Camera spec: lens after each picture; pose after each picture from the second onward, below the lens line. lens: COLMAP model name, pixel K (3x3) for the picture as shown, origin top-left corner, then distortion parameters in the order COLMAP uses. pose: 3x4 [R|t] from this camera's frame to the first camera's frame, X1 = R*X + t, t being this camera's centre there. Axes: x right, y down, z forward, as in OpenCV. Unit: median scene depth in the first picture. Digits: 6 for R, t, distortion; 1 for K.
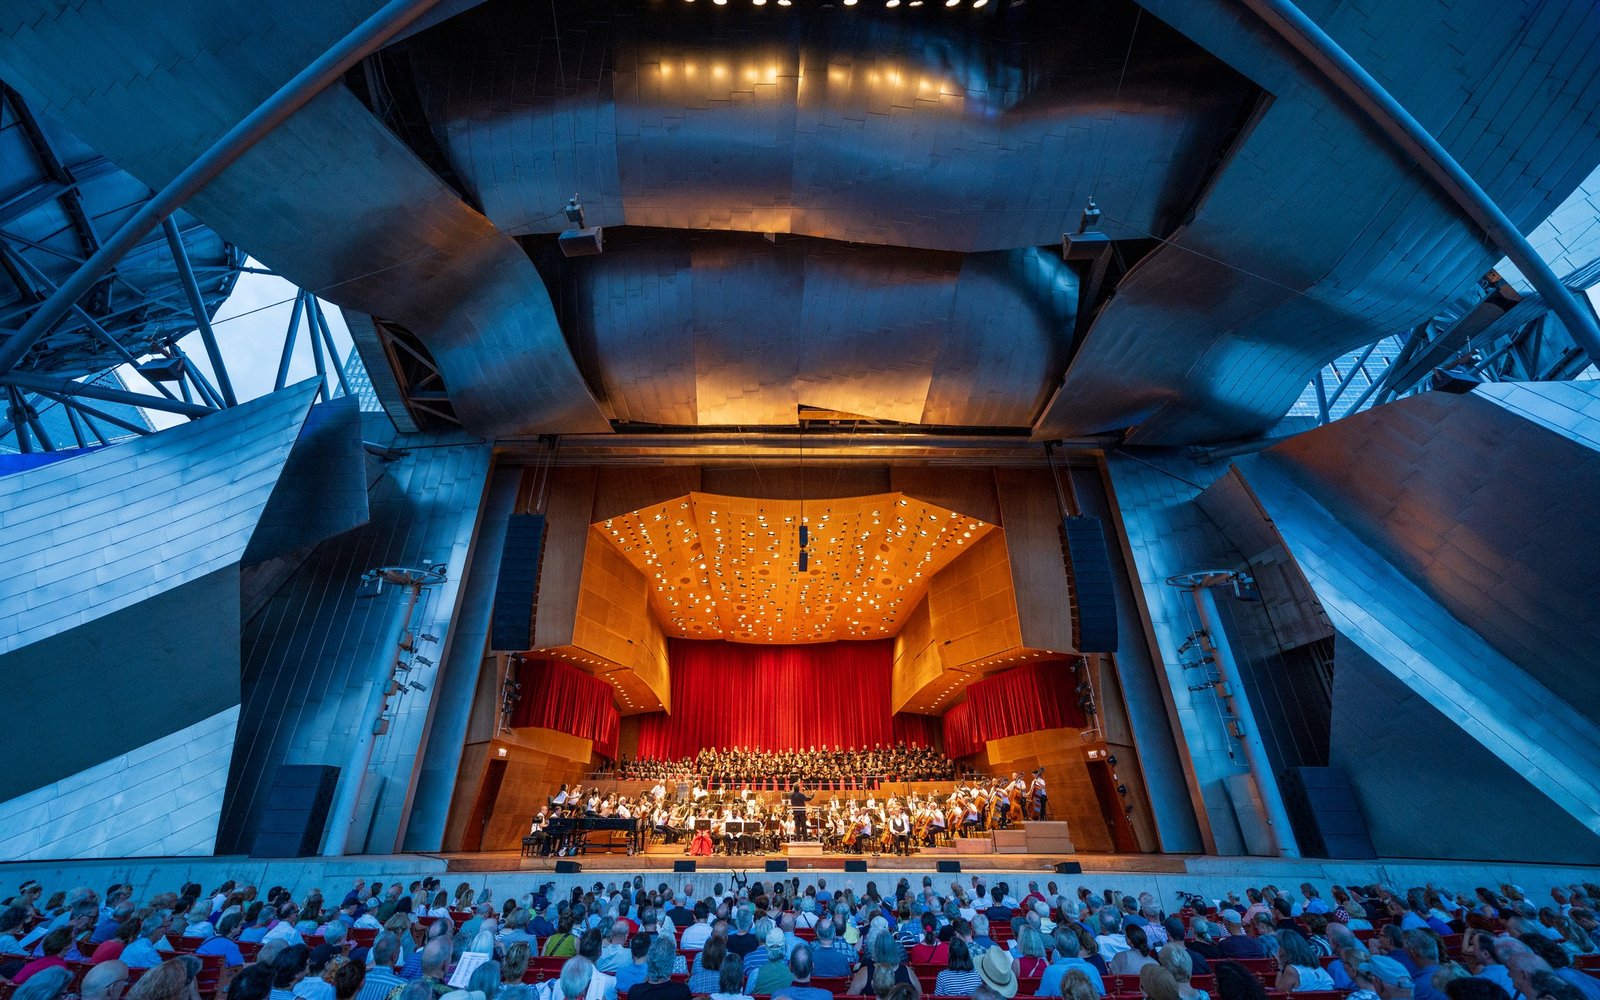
lens RADIAL K [[628.5, 0, 770.7], [0, 628.5, 493.3], [0, 0, 1]] dist [-0.000514, 0.000012]
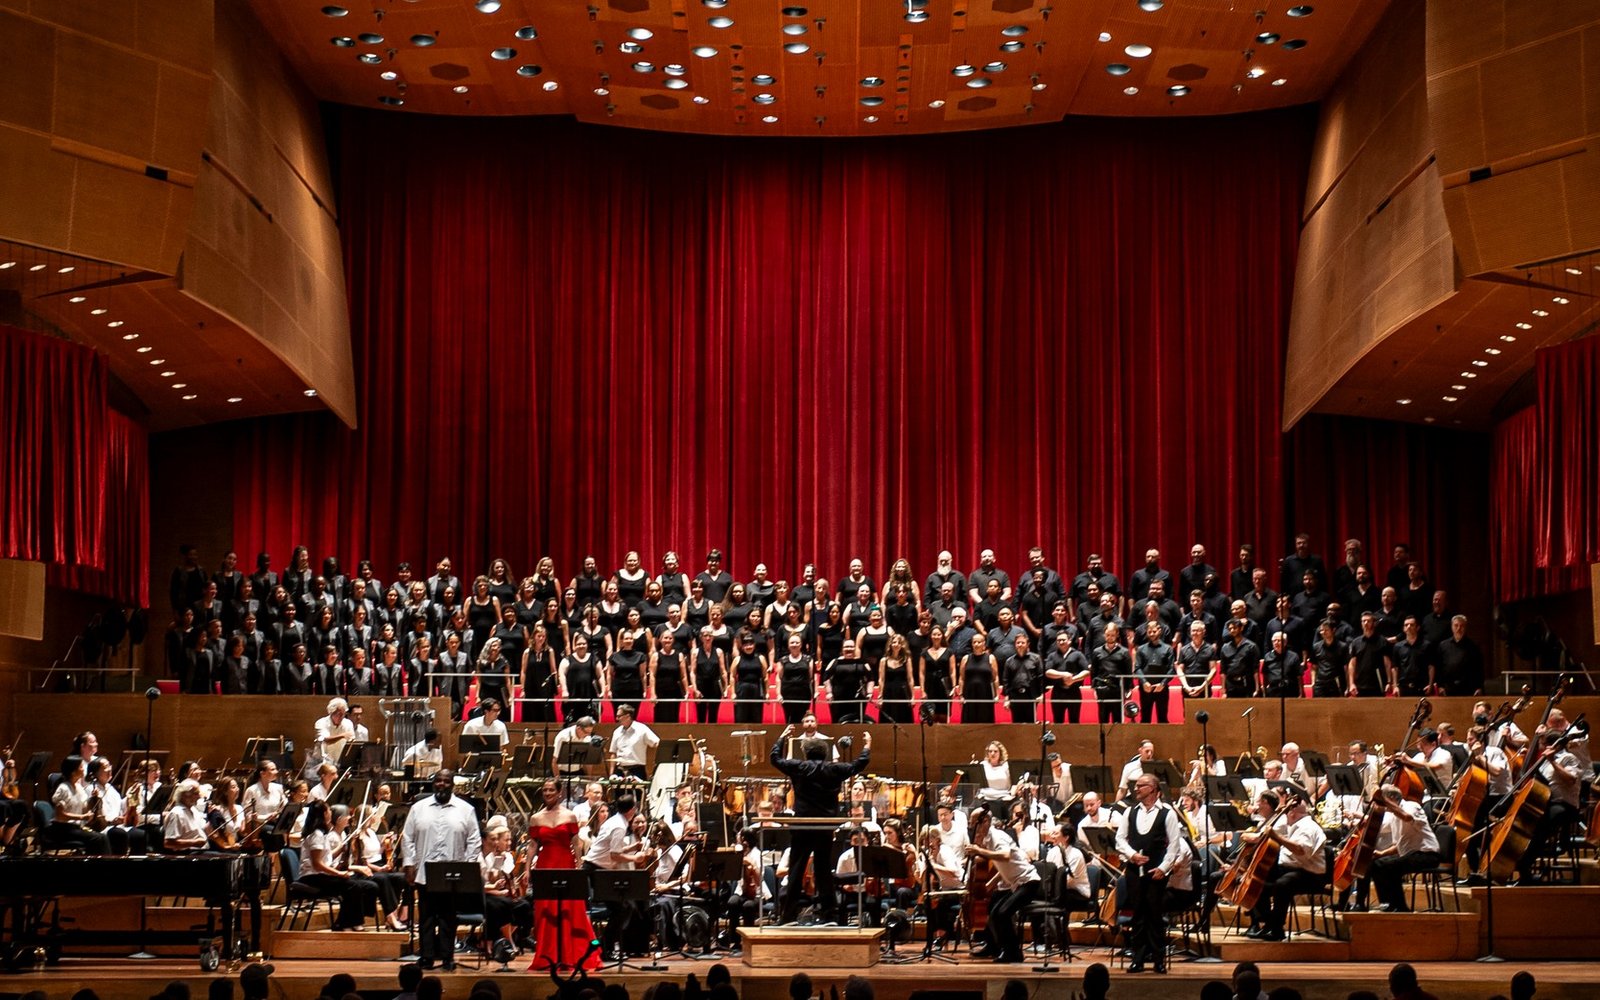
lens RADIAL K [[3405.0, 0, 845.9], [0, 3405.0, 524.4], [0, 0, 1]] dist [0.038255, 0.382481]
pose [[0.999719, -0.001227, -0.023670, 0.062627], [0.010658, 0.915273, 0.402693, -0.145220], [0.021170, -0.402832, 0.915029, -0.214532]]
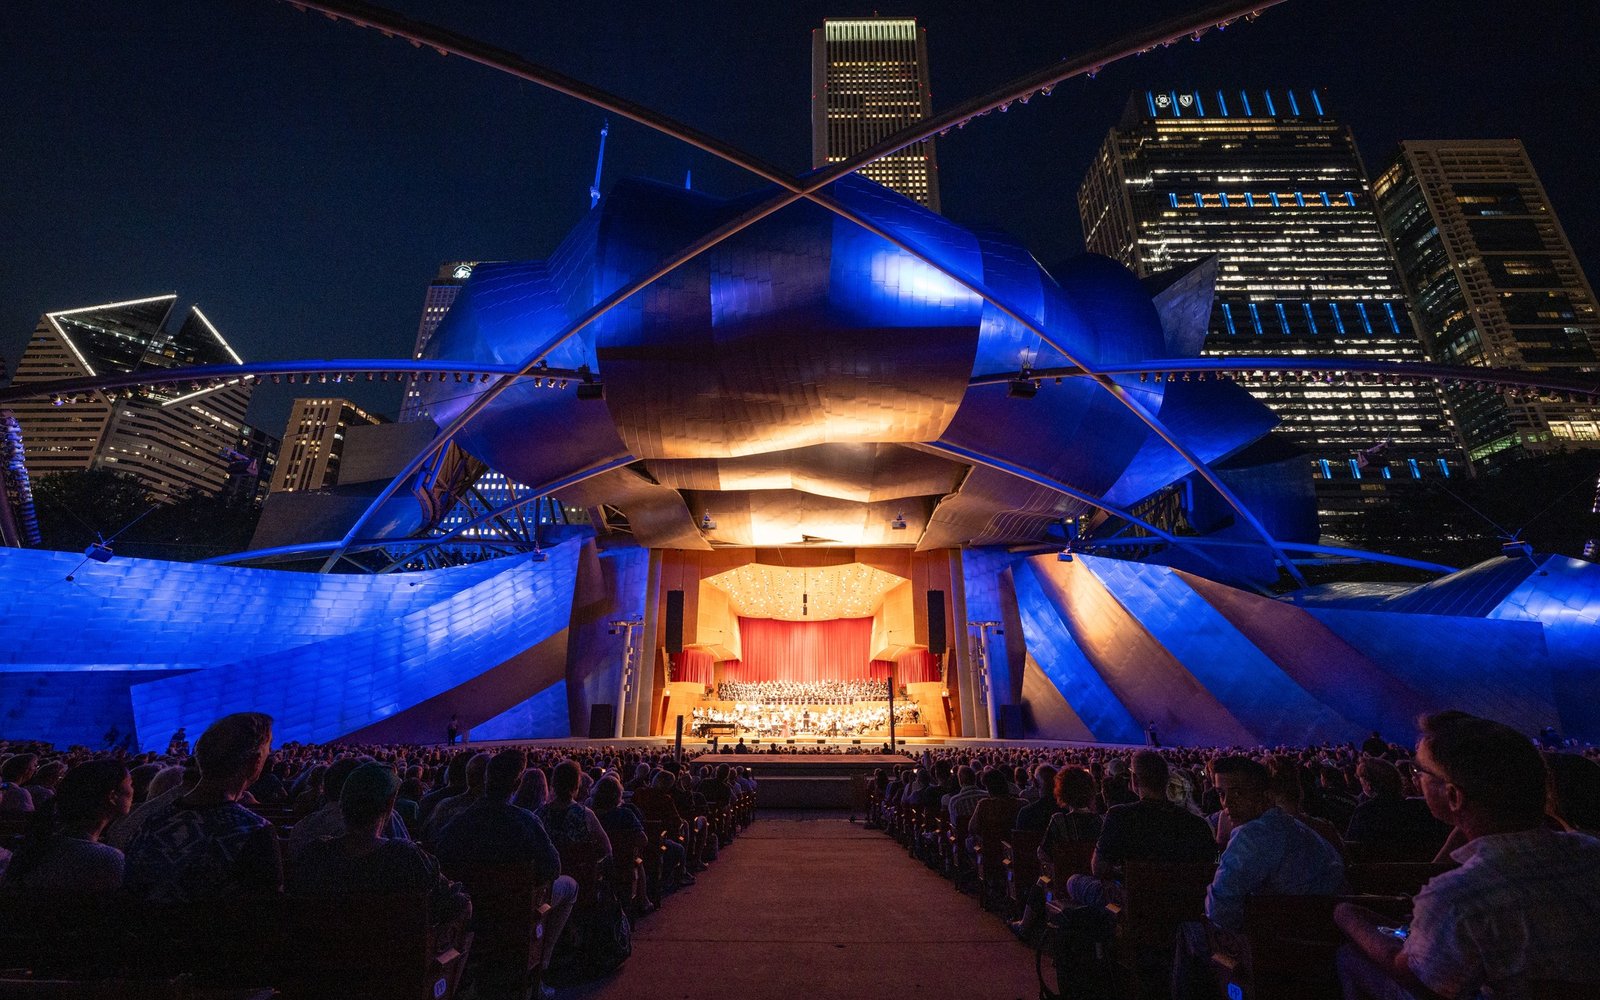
lens RADIAL K [[630.0, 0, 800.0], [0, 630.0, 500.0], [0, 0, 1]] dist [0.000599, 0.000089]
pose [[0.999243, -0.010634, -0.037431, 0.076933], [0.016745, 0.985823, 0.166949, -0.402553], [0.035125, -0.167449, 0.985255, -0.680364]]
